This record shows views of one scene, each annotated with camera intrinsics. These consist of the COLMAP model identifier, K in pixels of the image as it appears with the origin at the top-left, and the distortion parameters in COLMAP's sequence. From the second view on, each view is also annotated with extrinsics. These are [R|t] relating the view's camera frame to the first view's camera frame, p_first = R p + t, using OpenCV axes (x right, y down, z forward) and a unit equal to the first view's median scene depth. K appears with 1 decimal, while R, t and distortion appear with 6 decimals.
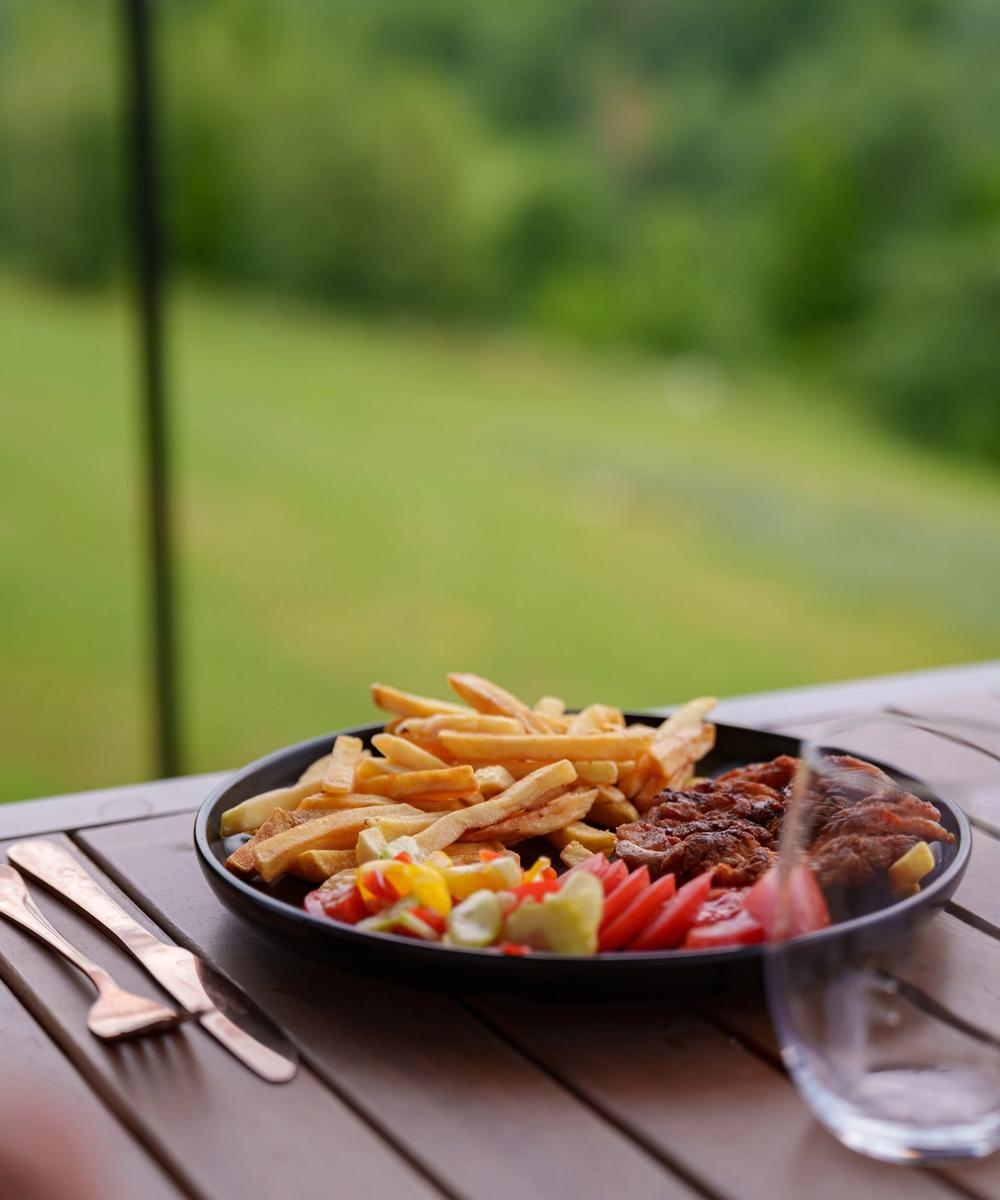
lens RADIAL K [[2693.0, 0, 500.0], [0, 2693.0, 600.0], [0, 0, 1]] dist [0.629076, -0.076720]
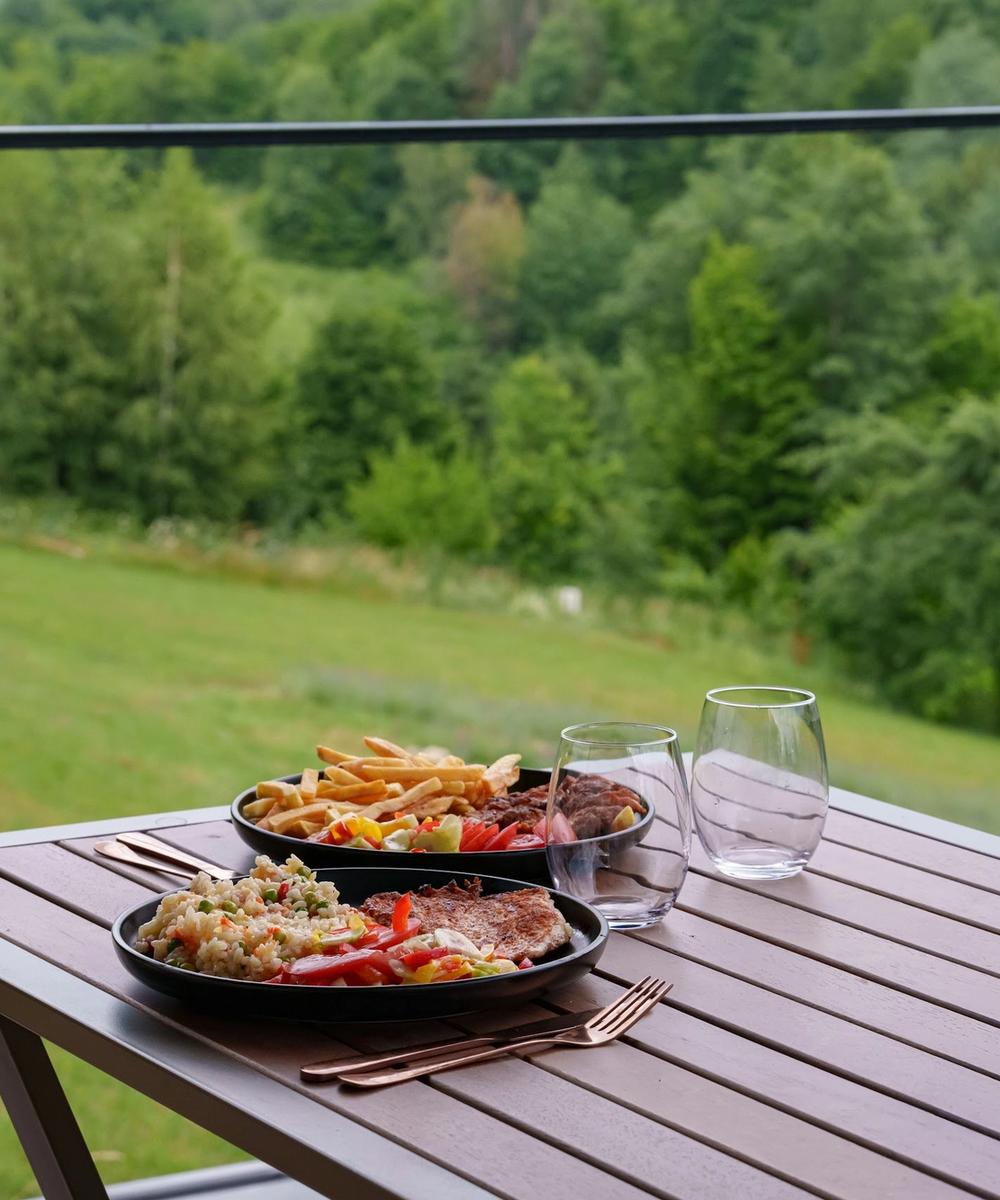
lens RADIAL K [[3846.8, 0, 500.0], [0, 3846.8, 600.0], [0, 0, 1]] dist [0.106027, -0.156725]
pose [[0.997382, -0.006584, 0.072009, -0.114170], [0.012100, 0.997001, -0.076436, 0.135786], [-0.071290, 0.077107, 0.994471, -1.513260]]
